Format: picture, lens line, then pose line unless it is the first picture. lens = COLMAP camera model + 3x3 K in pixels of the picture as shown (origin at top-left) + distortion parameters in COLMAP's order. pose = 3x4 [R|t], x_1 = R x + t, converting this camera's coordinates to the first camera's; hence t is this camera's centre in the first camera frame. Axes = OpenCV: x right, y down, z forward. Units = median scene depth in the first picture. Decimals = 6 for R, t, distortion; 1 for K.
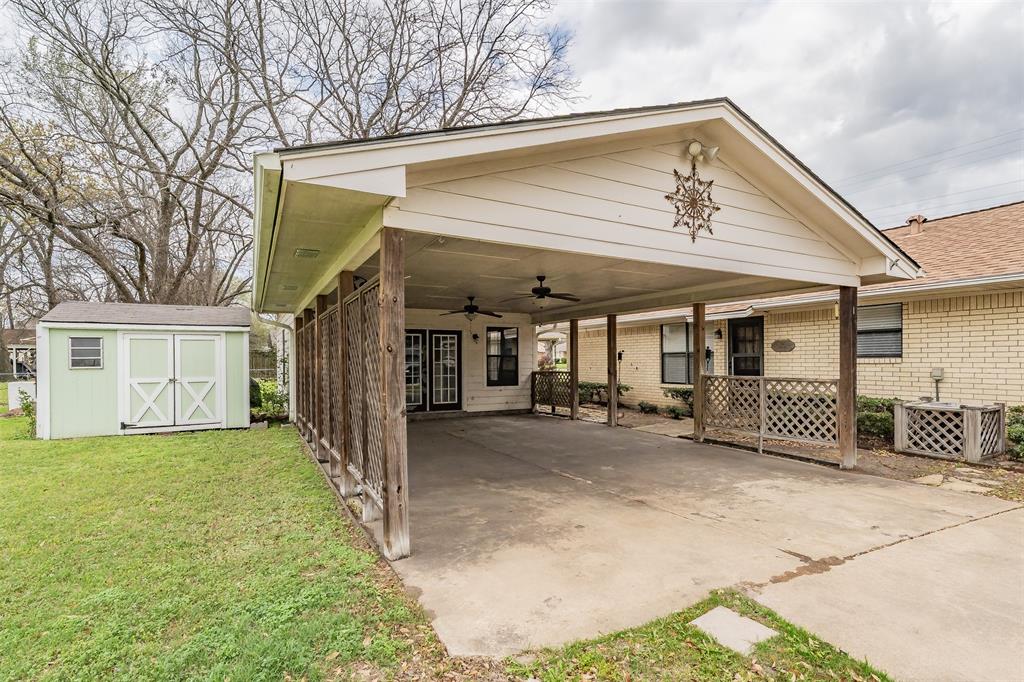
lens RADIAL K [[484.3, 0, 511.8], [0, 484.3, 358.7], [0, 0, 1]] dist [0.000236, -0.000001]
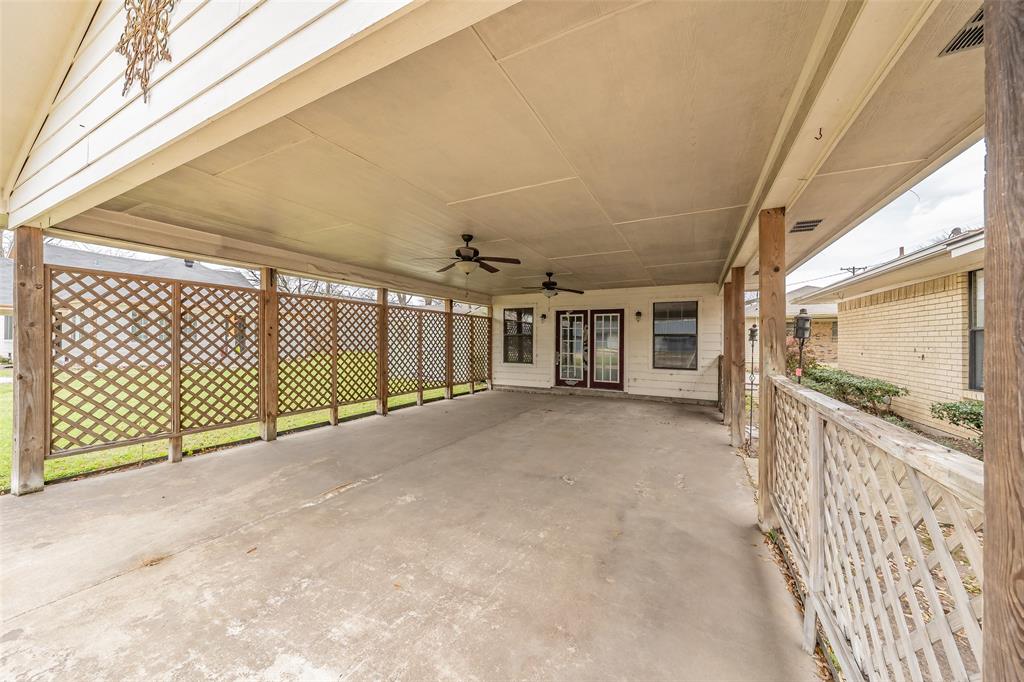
lens RADIAL K [[348.2, 0, 512.0], [0, 348.2, 341.0], [0, 0, 1]] dist [0.000510, 0.000145]
pose [[0.569289, 0.011958, -0.822051, 0.764817], [-0.004643, 0.999925, 0.011331, -0.000855], [0.822124, -0.002634, 0.569302, 0.951118]]
